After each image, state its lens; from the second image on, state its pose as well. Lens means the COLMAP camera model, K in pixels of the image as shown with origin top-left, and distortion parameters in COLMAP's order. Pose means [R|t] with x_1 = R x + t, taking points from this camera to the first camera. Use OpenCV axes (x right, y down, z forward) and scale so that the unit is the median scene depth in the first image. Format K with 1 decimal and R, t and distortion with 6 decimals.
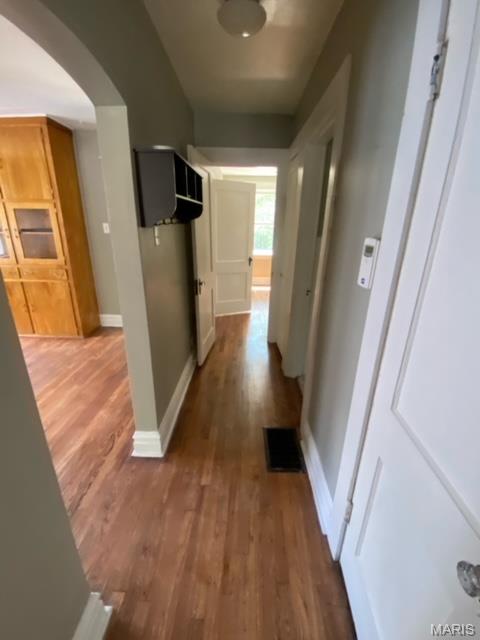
lens RADIAL K [[268.3, 0, 238.2], [0, 268.3, 321.8], [0, 0, 1]] dist [0.000612, -0.013262]
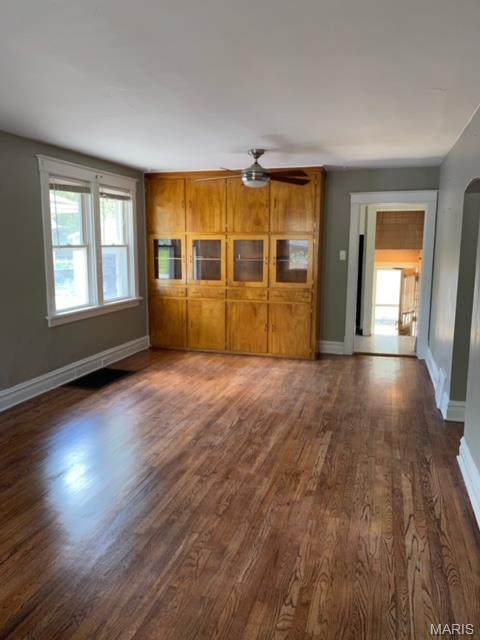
lens RADIAL K [[489.1, 0, 240.0], [0, 489.1, 320.0], [0, 0, 1]] dist [0.010651, -0.036257]
pose [[0.964929, 0.028658, -0.260942, -0.405626], [-0.076221, 0.981787, -0.174027, 0.275743], [0.251202, 0.187813, 0.949539, -0.916225]]
